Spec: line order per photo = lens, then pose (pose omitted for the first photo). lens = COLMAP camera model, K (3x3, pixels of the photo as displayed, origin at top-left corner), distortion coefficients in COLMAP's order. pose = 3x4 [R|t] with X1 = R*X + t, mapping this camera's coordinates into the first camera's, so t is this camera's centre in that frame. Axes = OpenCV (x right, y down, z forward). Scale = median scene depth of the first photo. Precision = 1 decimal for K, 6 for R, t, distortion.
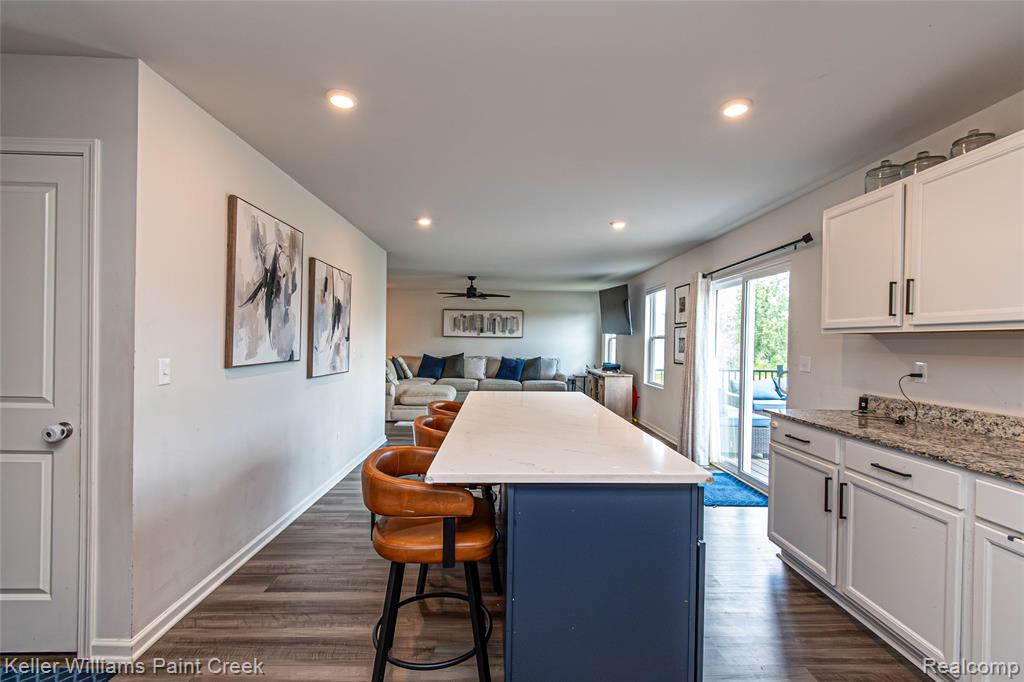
lens RADIAL K [[455.3, 0, 510.1], [0, 455.3, 343.4], [0, 0, 1]] dist [0.003342, 0.000444]
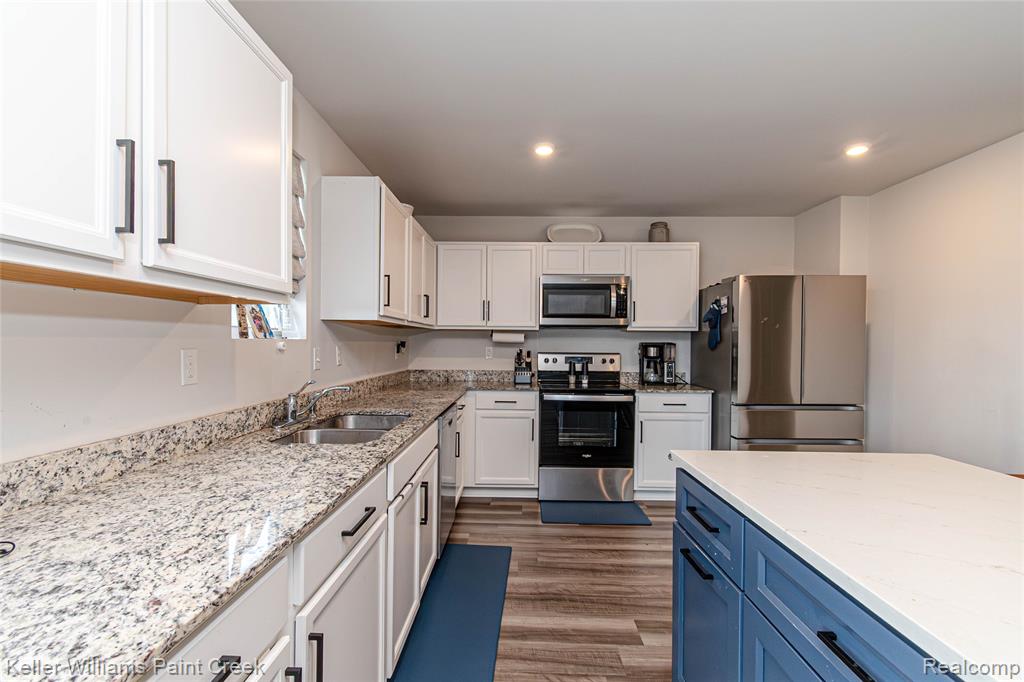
lens RADIAL K [[455.3, 0, 510.1], [0, 455.3, 343.4], [0, 0, 1]] dist [0.003342, 0.000444]
pose [[-0.998944, -0.024874, 0.038627, 0.470223], [-0.024526, 0.999654, 0.009477, 0.016759], [-0.038849, 0.008520, -0.999209, 1.257969]]
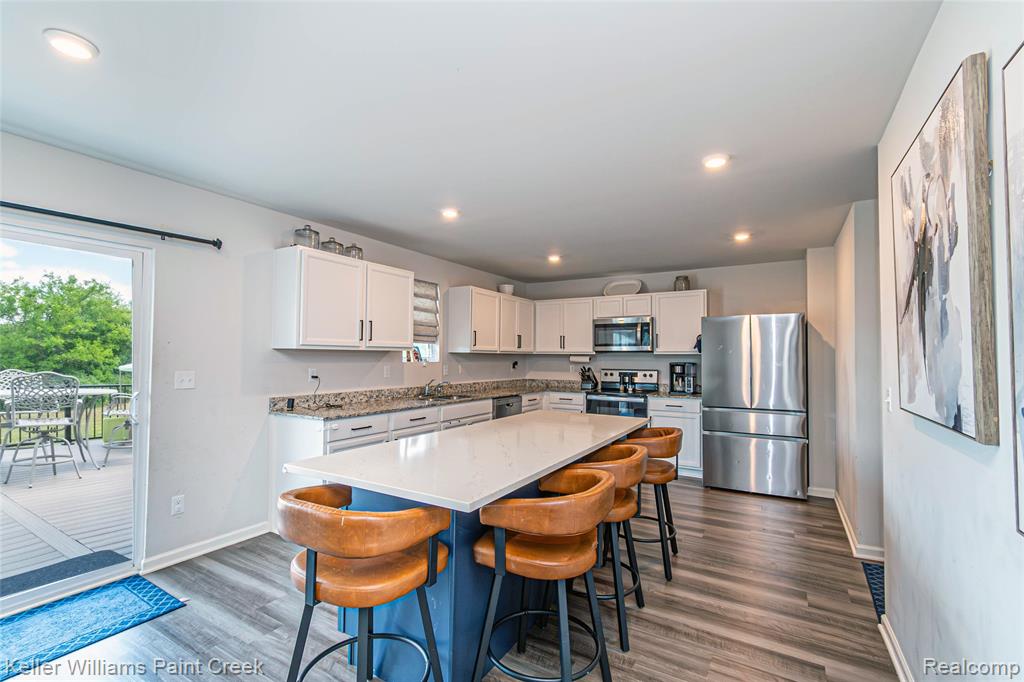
lens RADIAL K [[455.3, 0, 510.1], [0, 455.3, 343.4], [0, 0, 1]] dist [0.003342, 0.000444]
pose [[-0.849660, -0.006154, 0.527296, -0.472048], [-0.016904, 0.999736, -0.015571, -0.029992], [-0.527060, -0.022144, -0.849539, 1.974028]]
